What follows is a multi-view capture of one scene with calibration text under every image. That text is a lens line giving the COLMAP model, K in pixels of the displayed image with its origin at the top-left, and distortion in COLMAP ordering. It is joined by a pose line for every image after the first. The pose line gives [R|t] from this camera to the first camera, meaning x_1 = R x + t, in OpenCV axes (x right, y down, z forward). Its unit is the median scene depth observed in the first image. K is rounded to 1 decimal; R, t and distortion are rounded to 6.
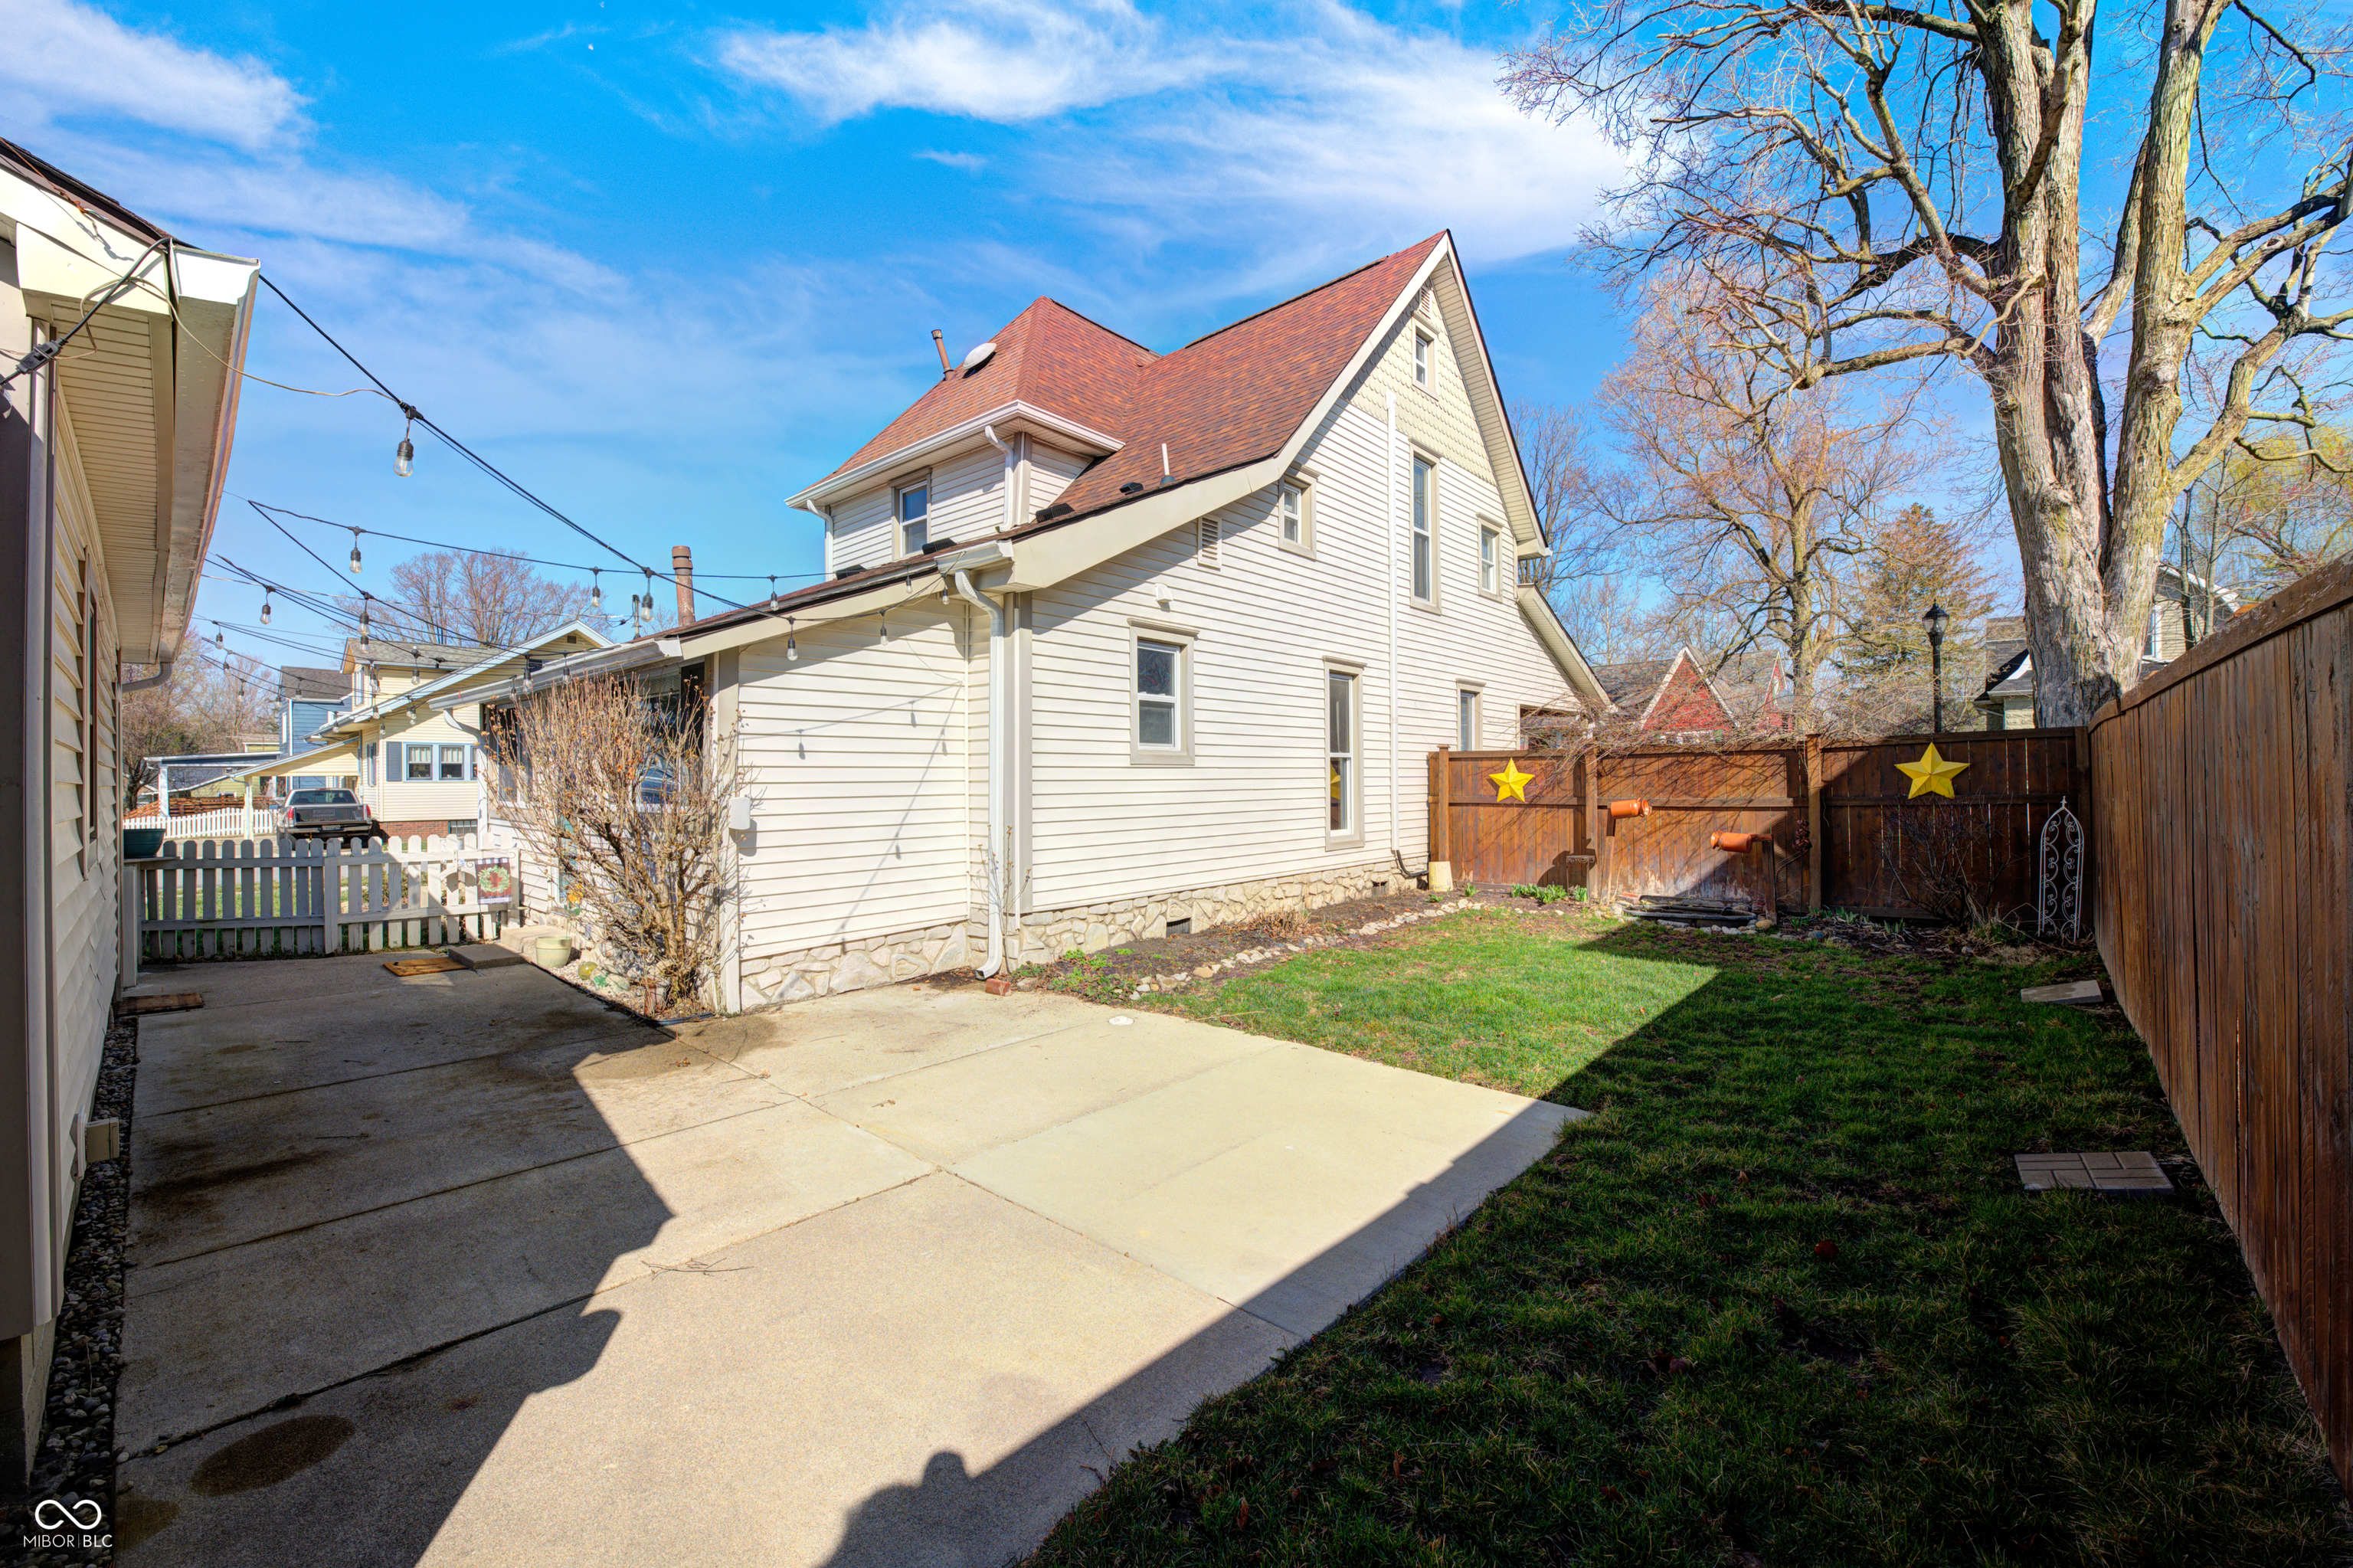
lens RADIAL K [[932.9, 0, 1176.5], [0, 932.9, 784.0], [0, 0, 1]] dist [-0.026729, 0.000265]
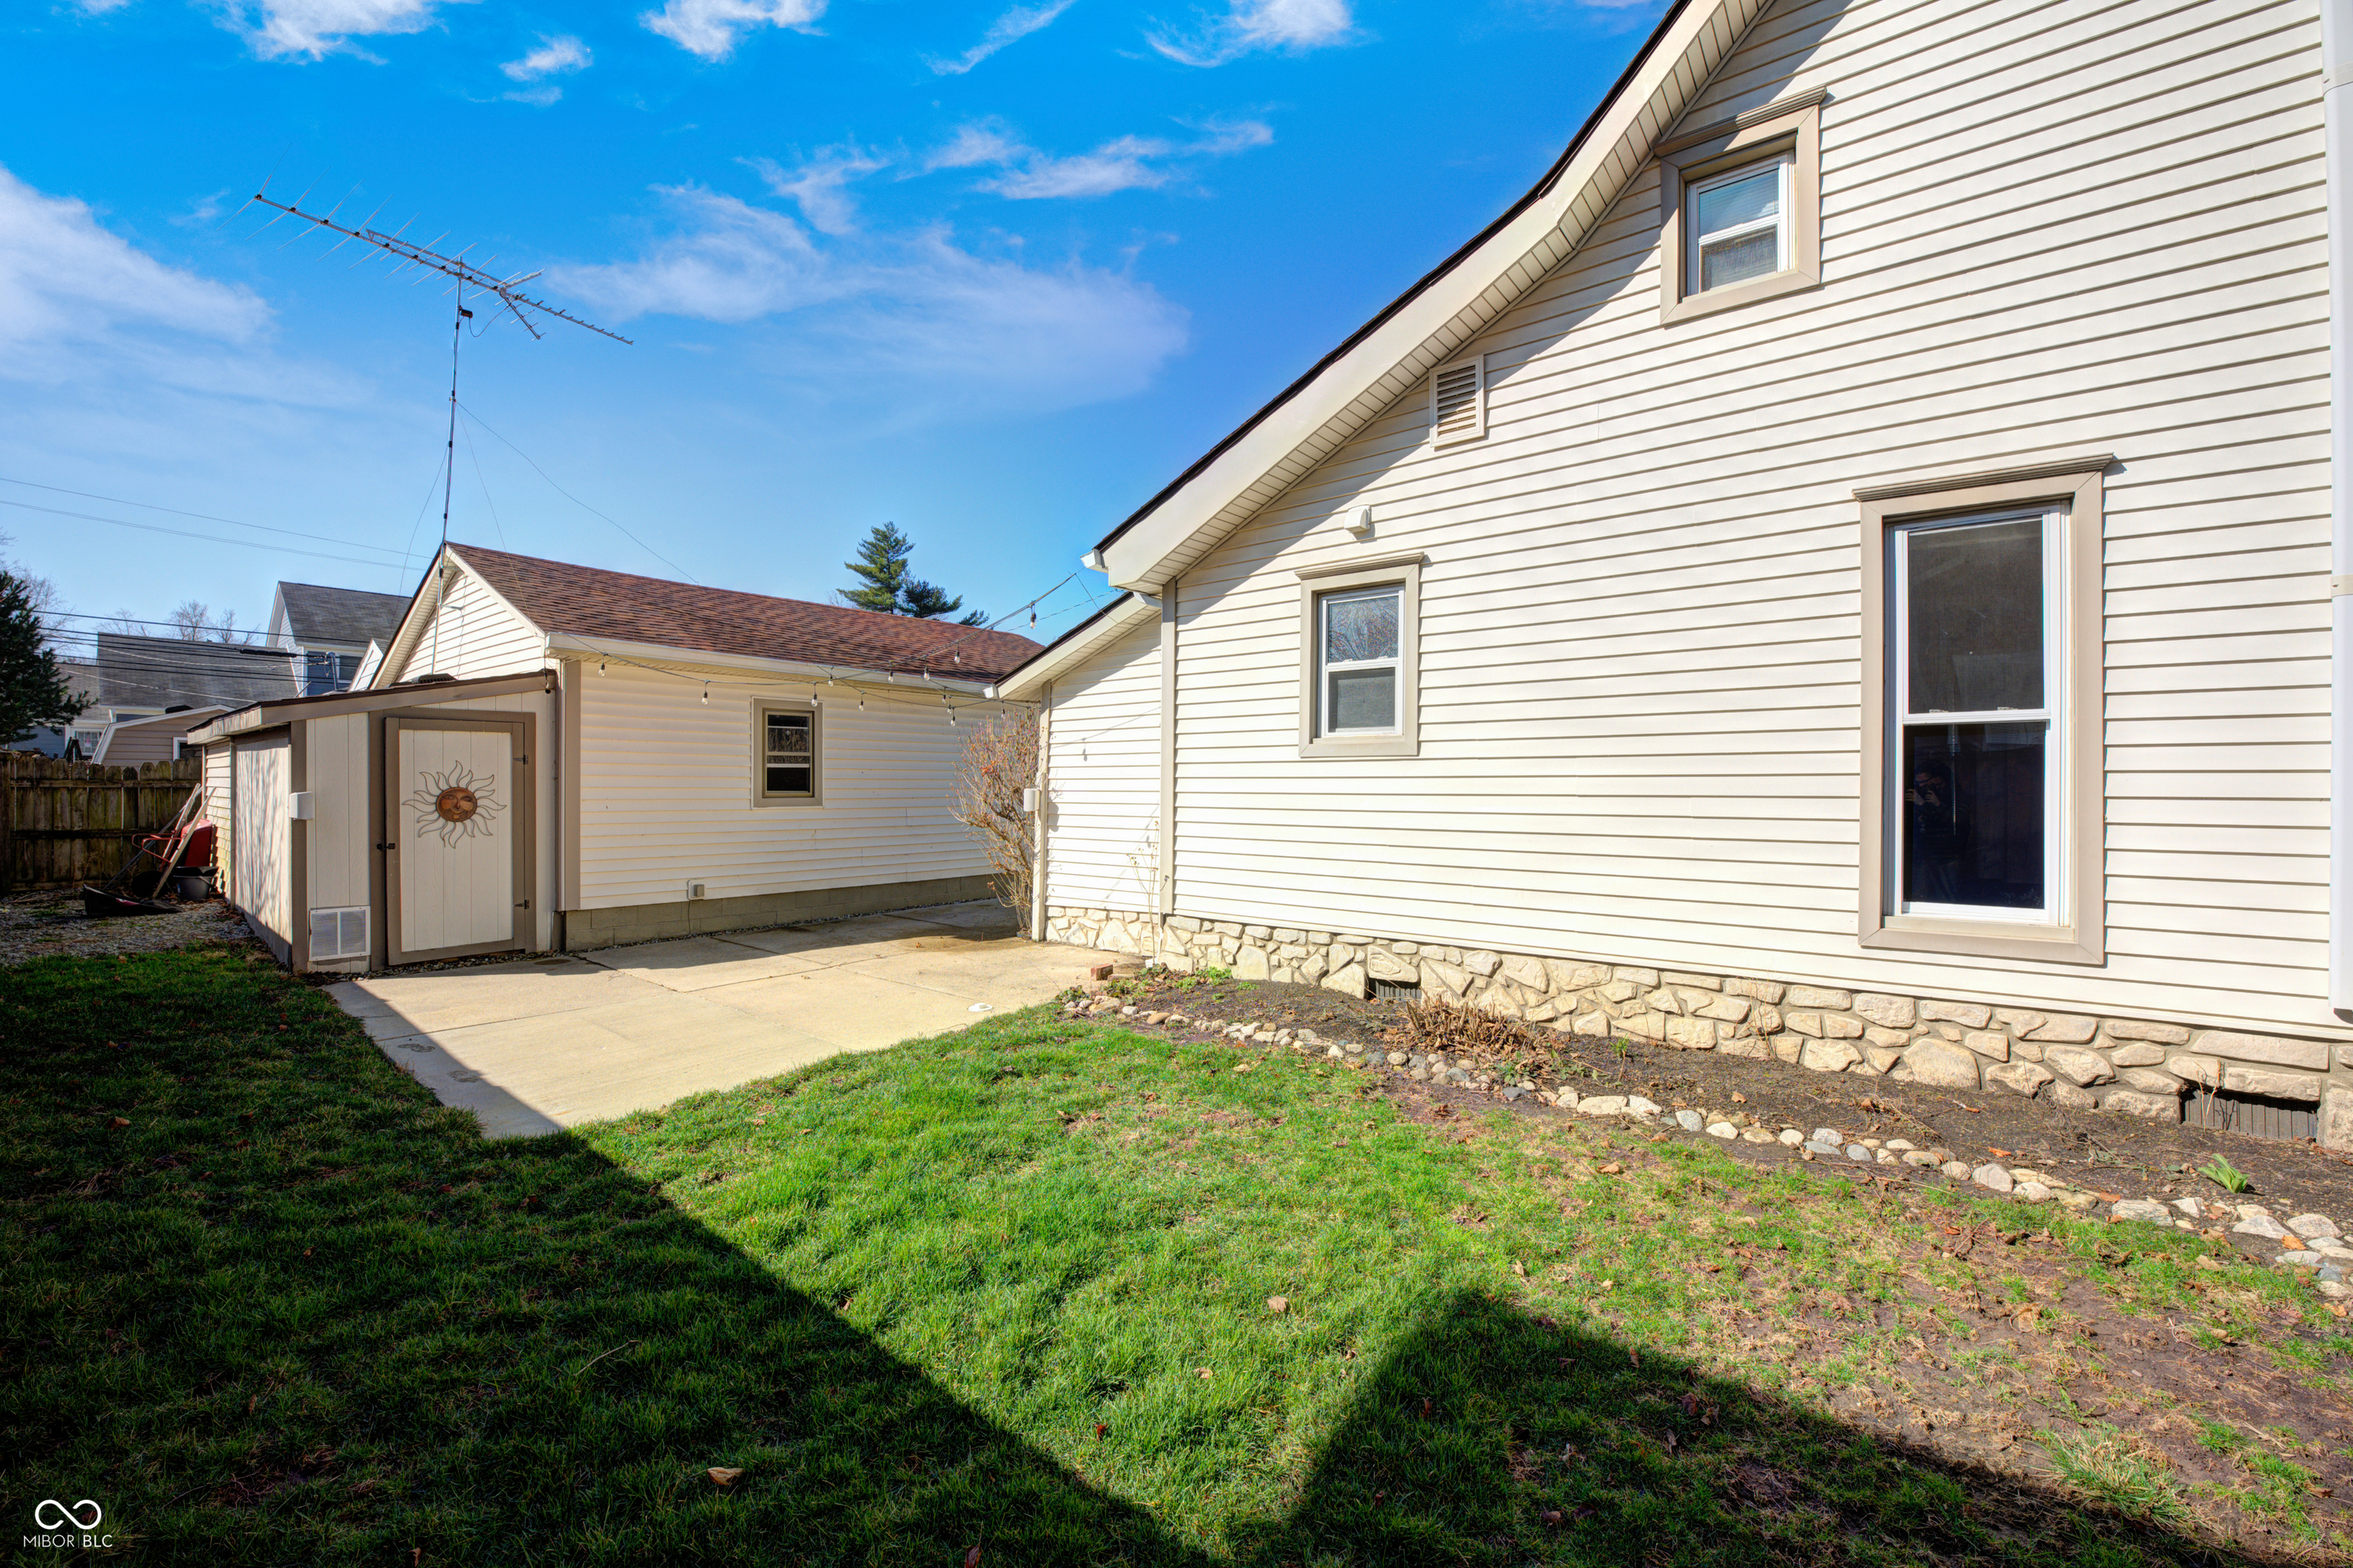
lens RADIAL K [[932.9, 0, 1176.5], [0, 932.9, 784.0], [0, 0, 1]] dist [-0.026729, 0.000265]
pose [[0.053127, 0.005839, -0.998571, 0.707725], [-0.009167, 0.999944, 0.005360, -0.002066], [0.998546, 0.008869, 0.053178, 0.832510]]
